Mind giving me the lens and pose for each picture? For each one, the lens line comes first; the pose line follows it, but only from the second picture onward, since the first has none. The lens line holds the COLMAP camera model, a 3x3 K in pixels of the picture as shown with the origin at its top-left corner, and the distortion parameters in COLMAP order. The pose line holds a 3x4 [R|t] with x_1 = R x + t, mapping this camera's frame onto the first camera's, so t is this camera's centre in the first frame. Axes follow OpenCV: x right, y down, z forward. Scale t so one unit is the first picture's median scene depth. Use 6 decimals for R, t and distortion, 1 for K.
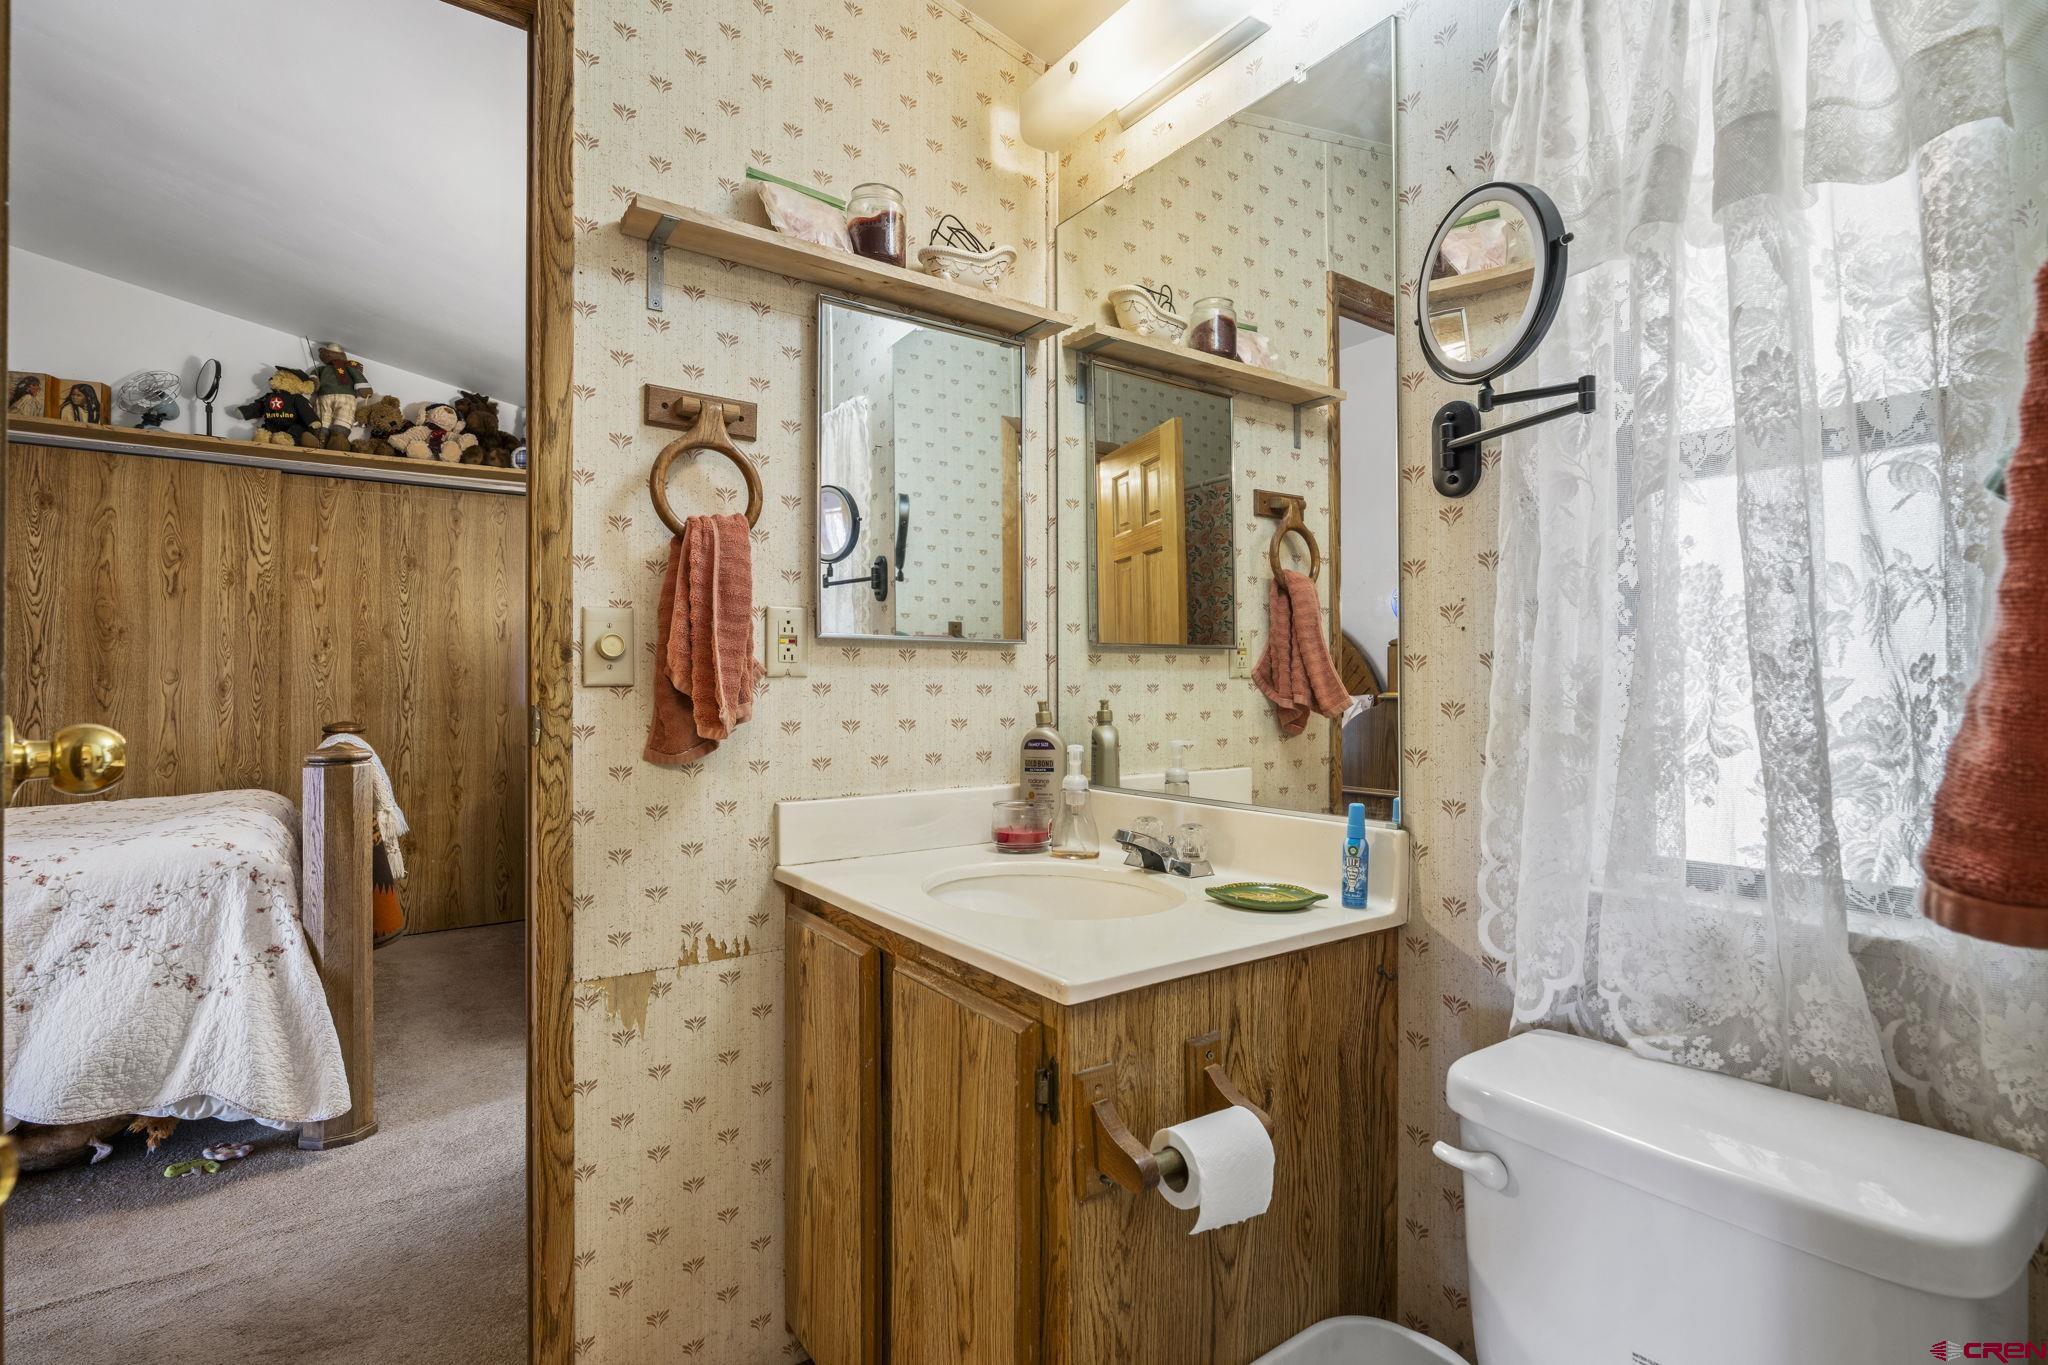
lens RADIAL K [[966.0, 0, 1025.3], [0, 966.0, 681.9], [0, 0, 1]] dist [-0.003371, 0.000477]
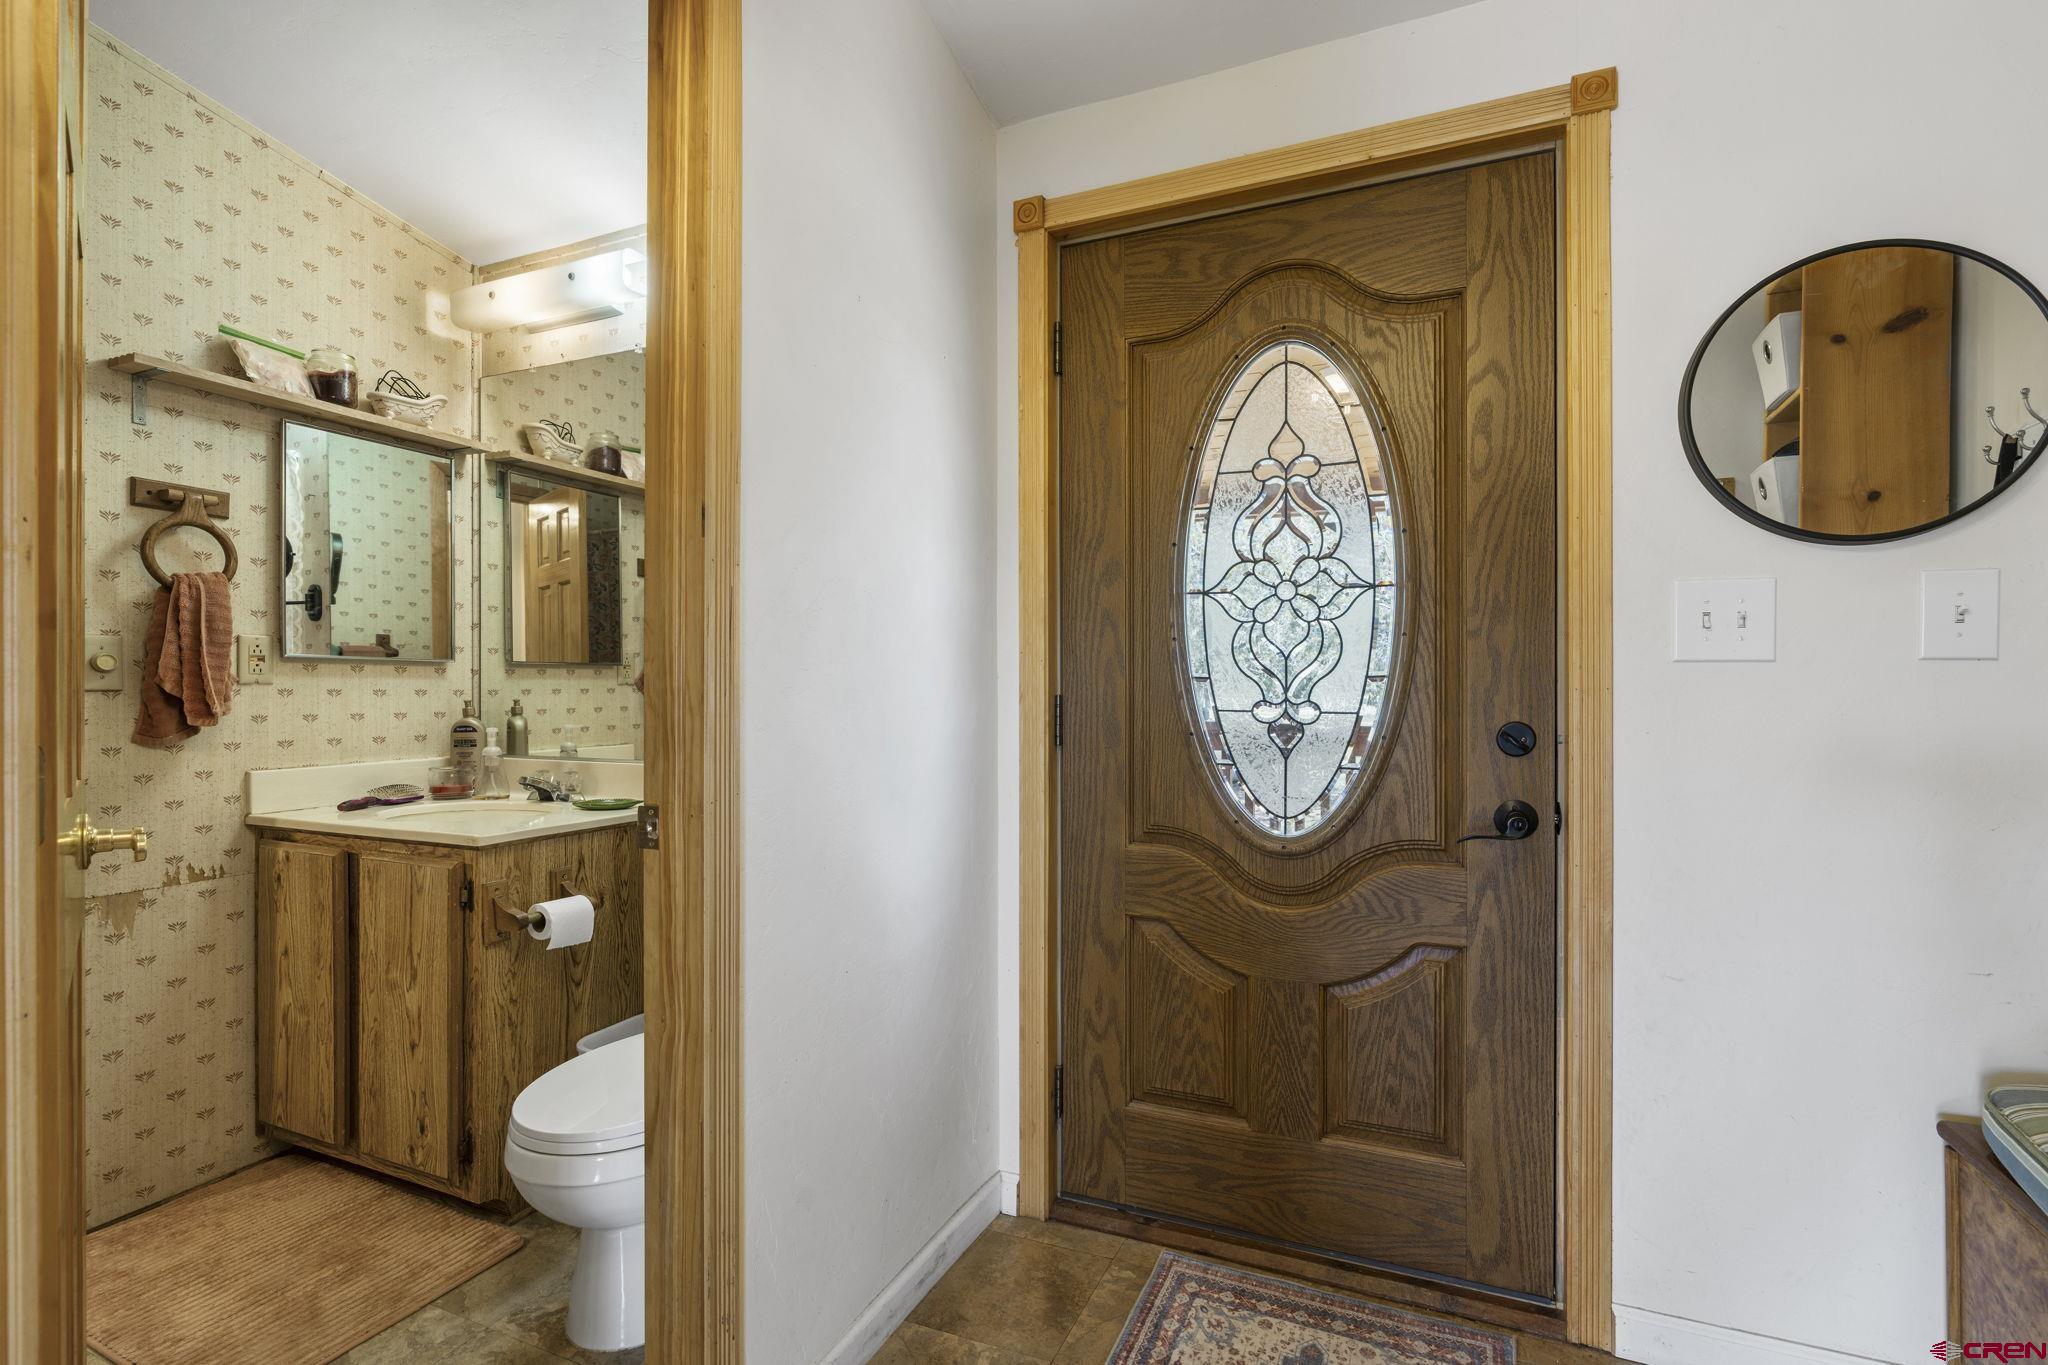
lens RADIAL K [[859.6, 0, 1025.1], [0, 859.6, 690.9], [0, 0, 1]] dist [-0.004029, 0.001390]
pose [[0.832923, 0.000713, 0.553388, 0.001154], [-0.004660, 0.999973, 0.005726, -0.007993], [-0.553369, -0.007348, 0.832904, -0.728392]]
